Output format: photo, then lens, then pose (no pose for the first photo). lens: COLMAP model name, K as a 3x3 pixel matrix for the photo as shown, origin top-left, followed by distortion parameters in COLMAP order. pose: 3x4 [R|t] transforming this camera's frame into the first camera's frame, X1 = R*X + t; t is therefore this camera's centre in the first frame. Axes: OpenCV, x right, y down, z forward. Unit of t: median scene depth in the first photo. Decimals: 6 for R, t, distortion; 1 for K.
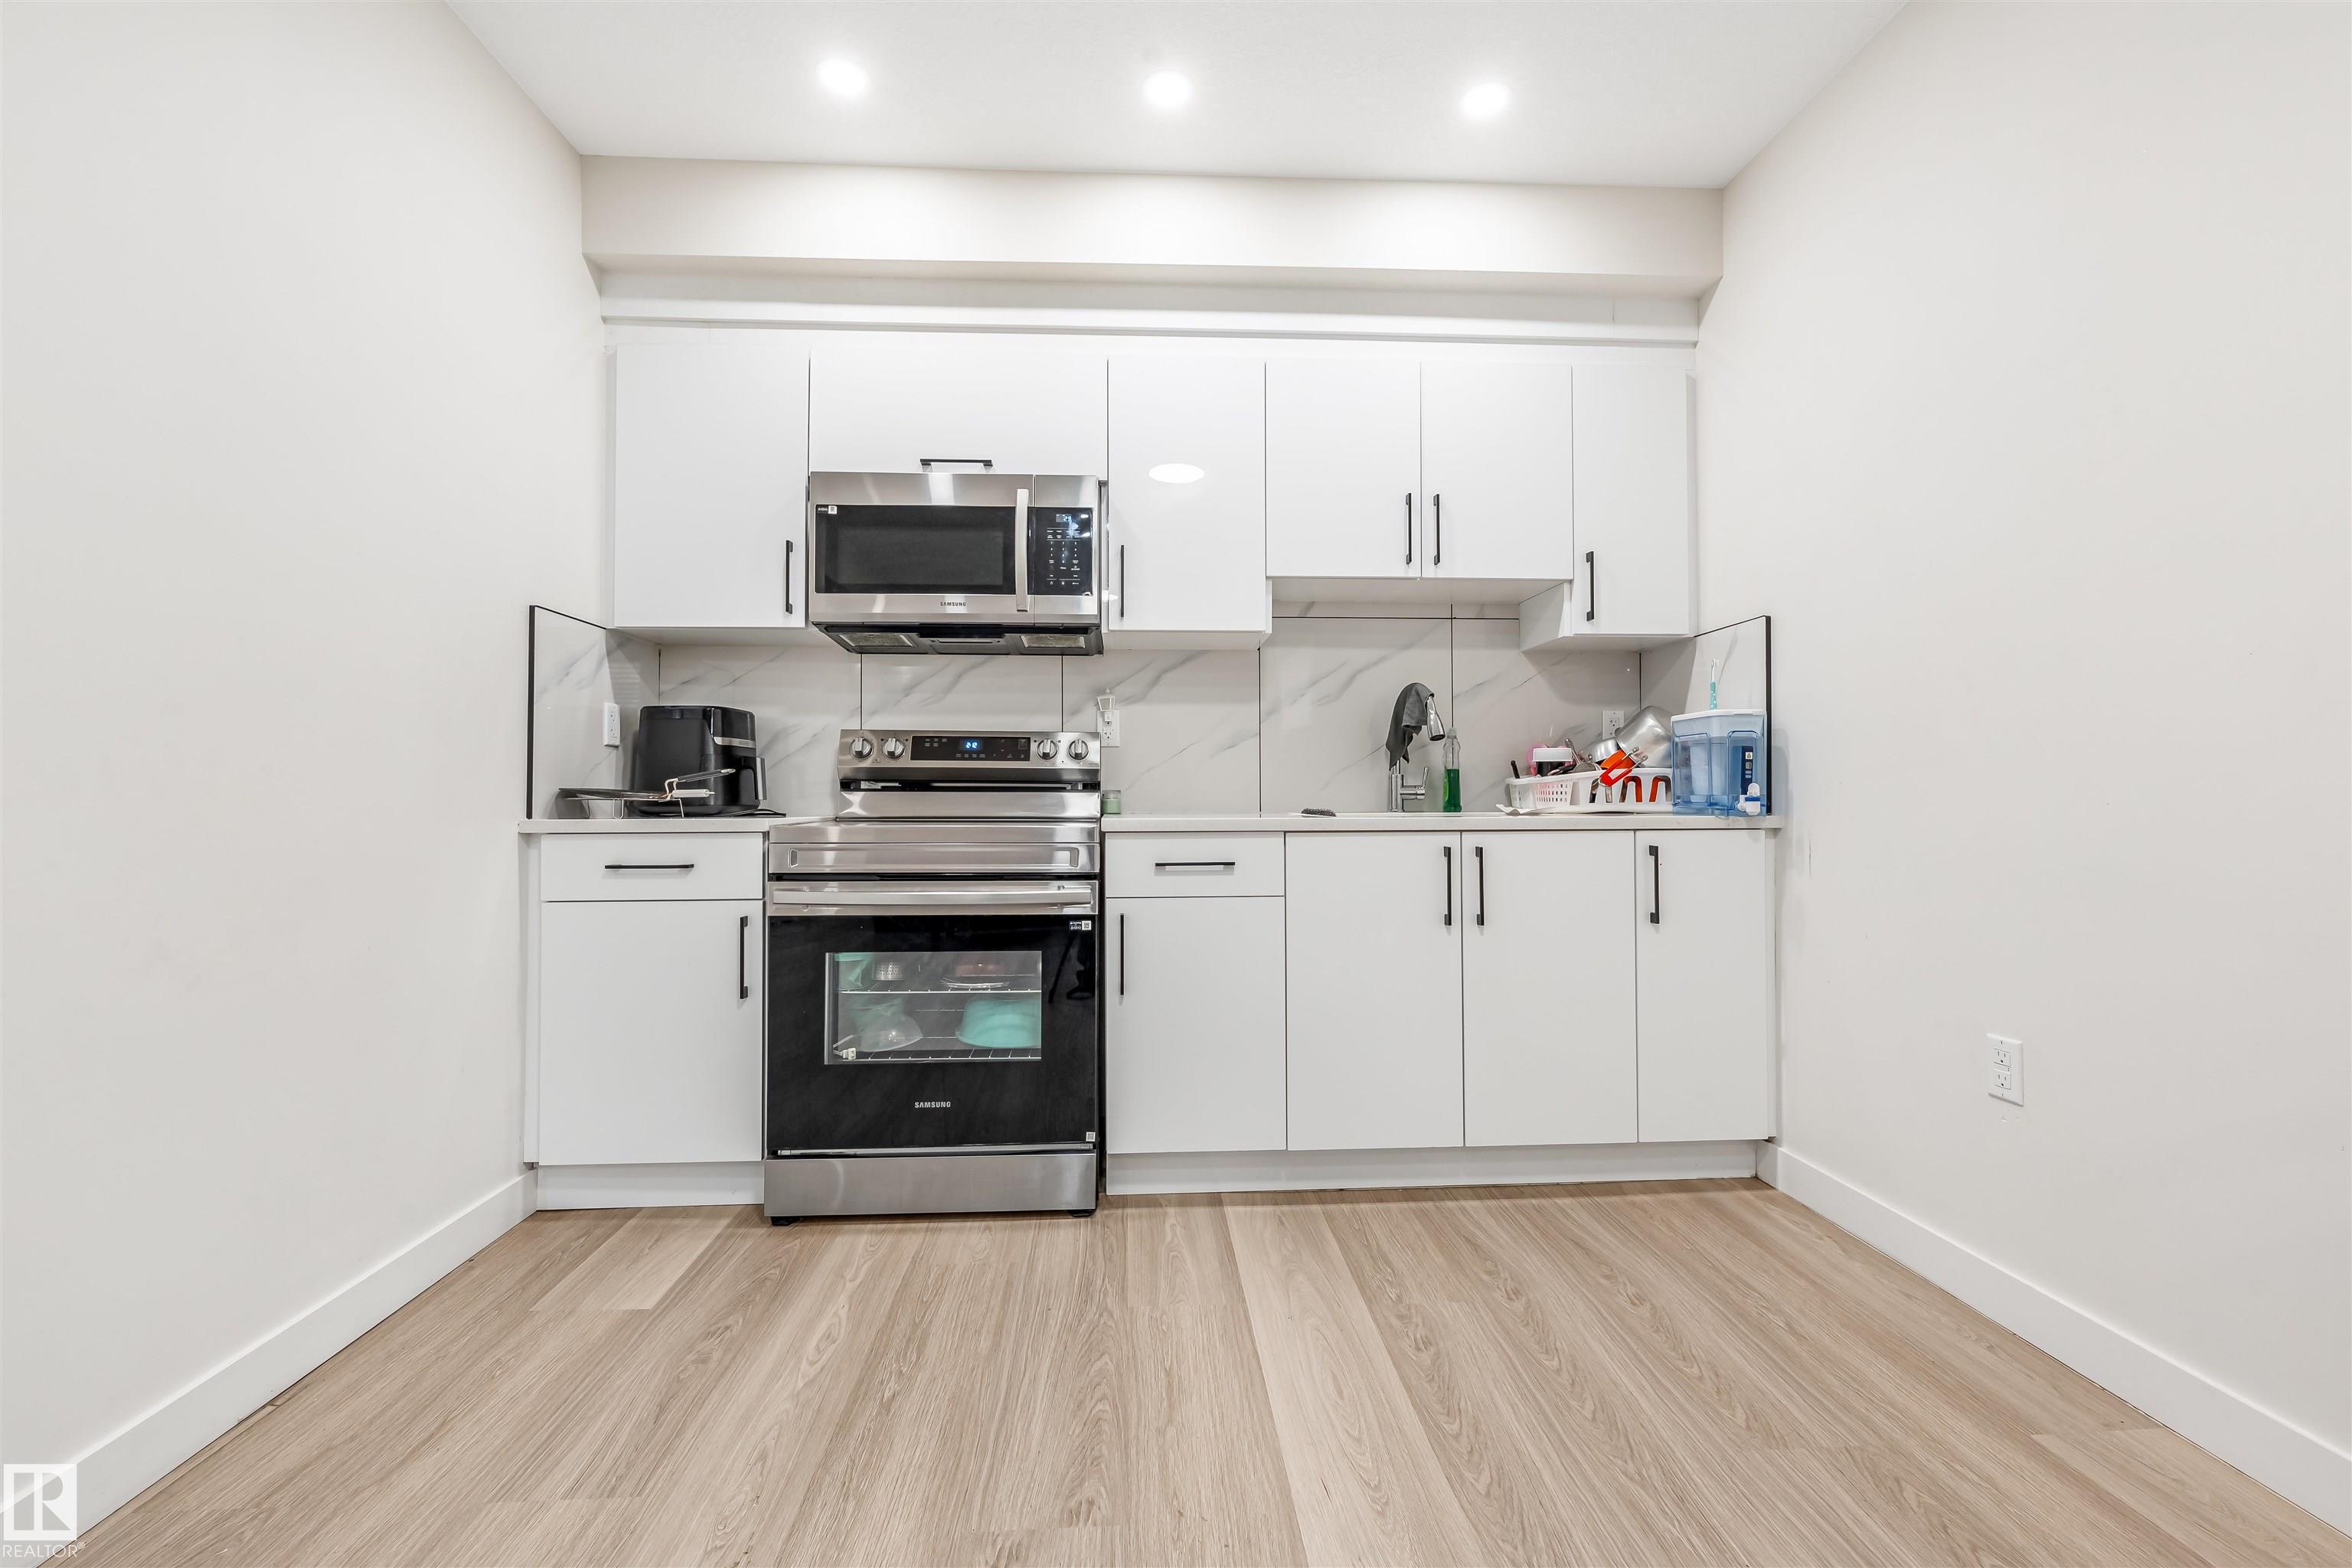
lens RADIAL K [[1016.4, 0, 1162.0], [0, 1016.4, 782.2], [0, 0, 1]] dist [-0.001649, 0.000621]
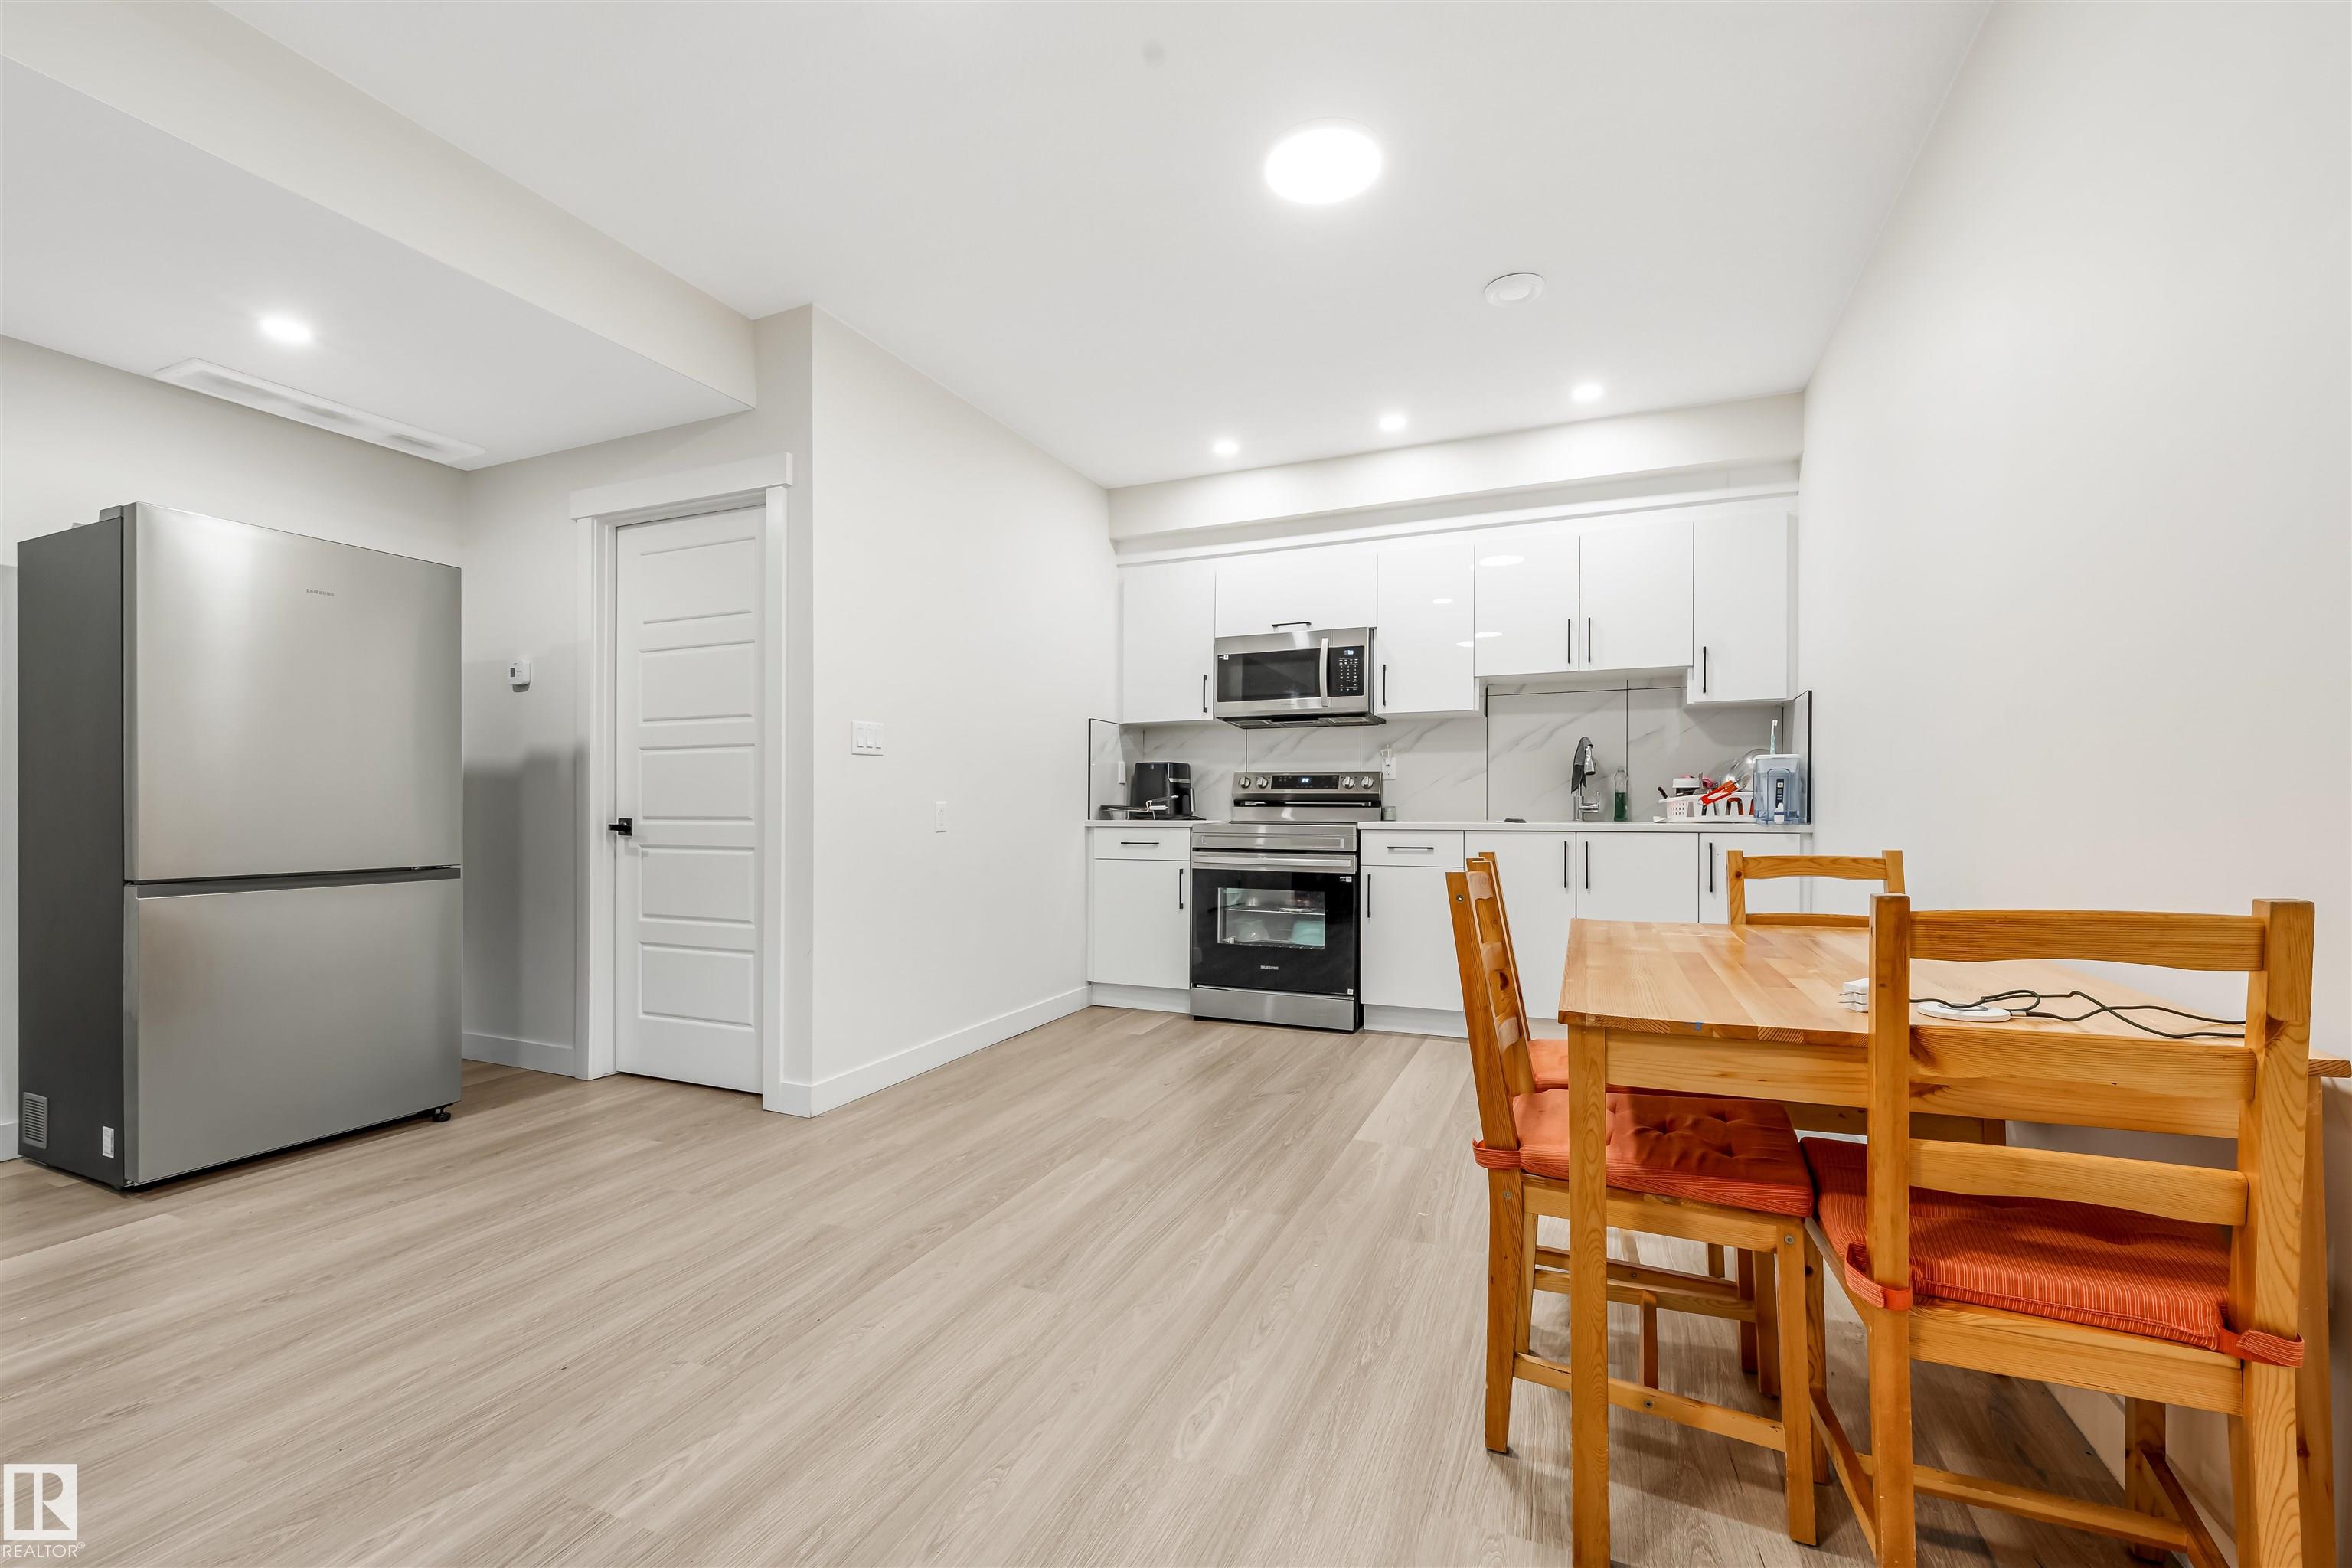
lens RADIAL K [[1016.4, 0, 1166.8], [0, 1016.4, 791.9], [0, 0, 1]] dist [-0.001649, 0.000621]
pose [[0.905732, -0.004439, -0.423829, 0.367577], [0.002766, 0.999986, -0.004562, -0.010378], [0.423843, 0.002960, 0.905731, -0.739593]]
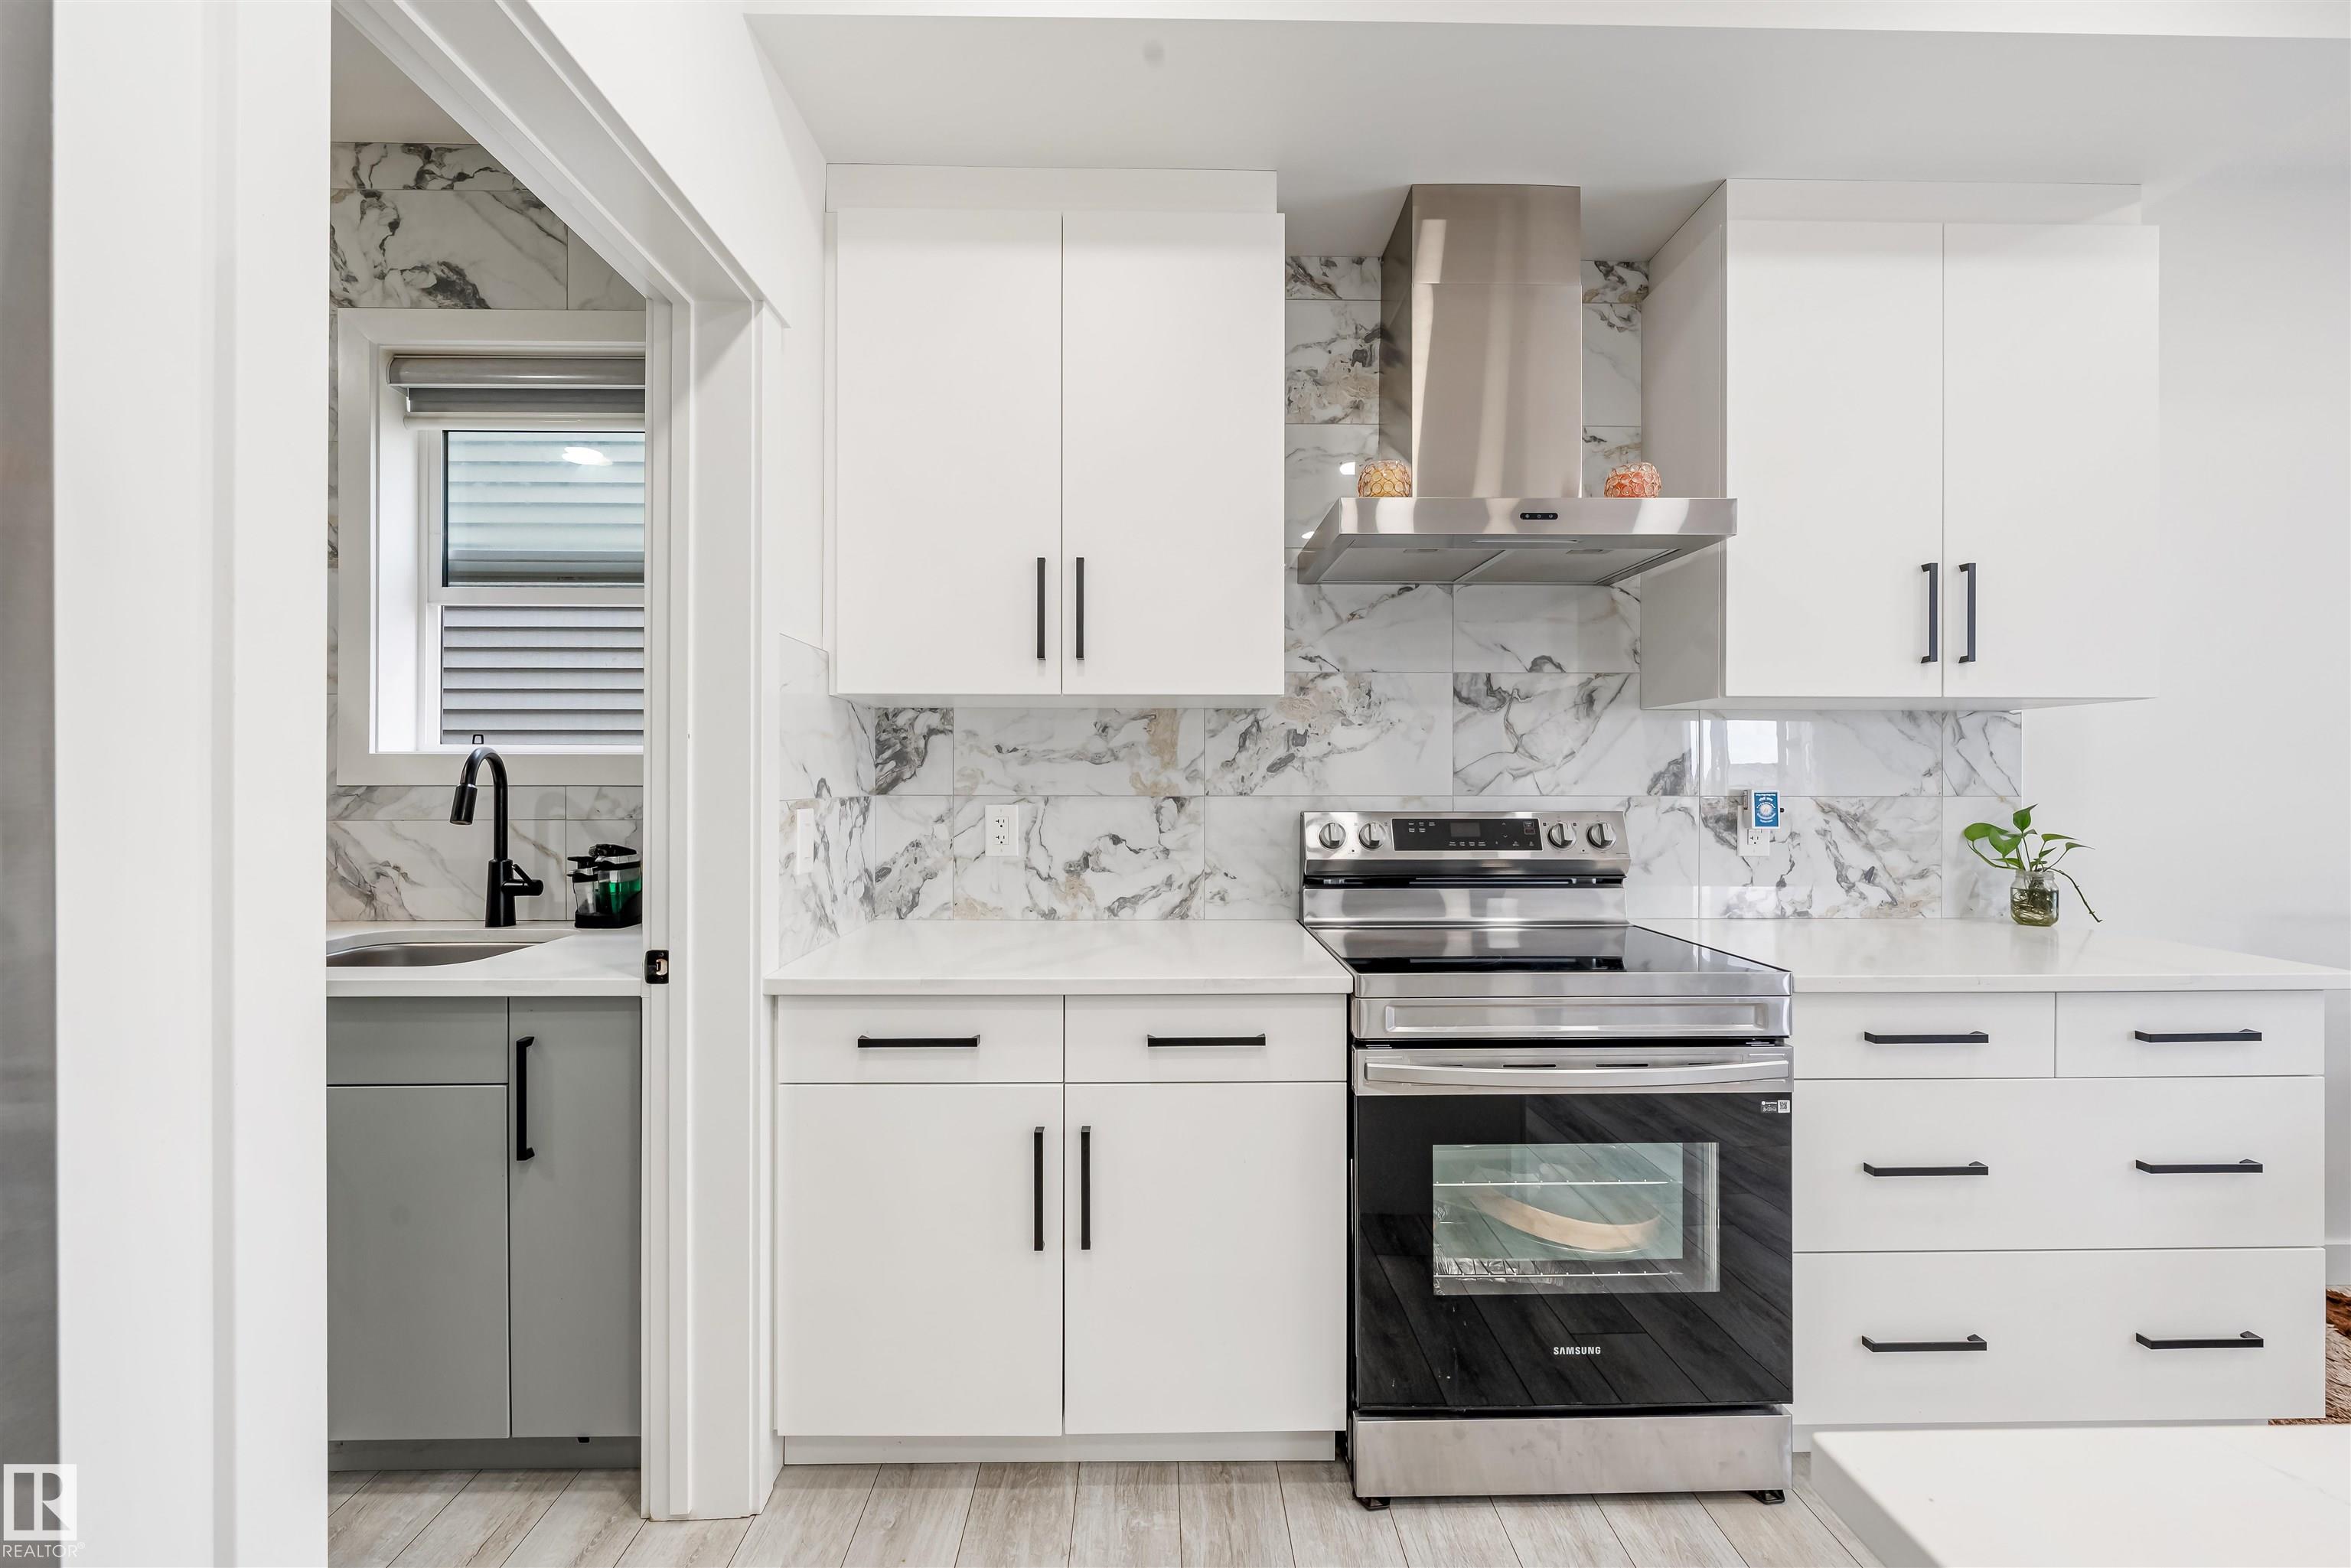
lens RADIAL K [[918.5, 0, 1164.1], [0, 918.5, 791.7], [0, 0, 1]] dist [-0.002031, 0.001120]
pose [[0.999584, -0.004737, -0.028446, -0.442087], [0.005084, 0.999914, 0.012130, -0.083946], [0.028386, -0.012270, 0.999522, 0.294401]]
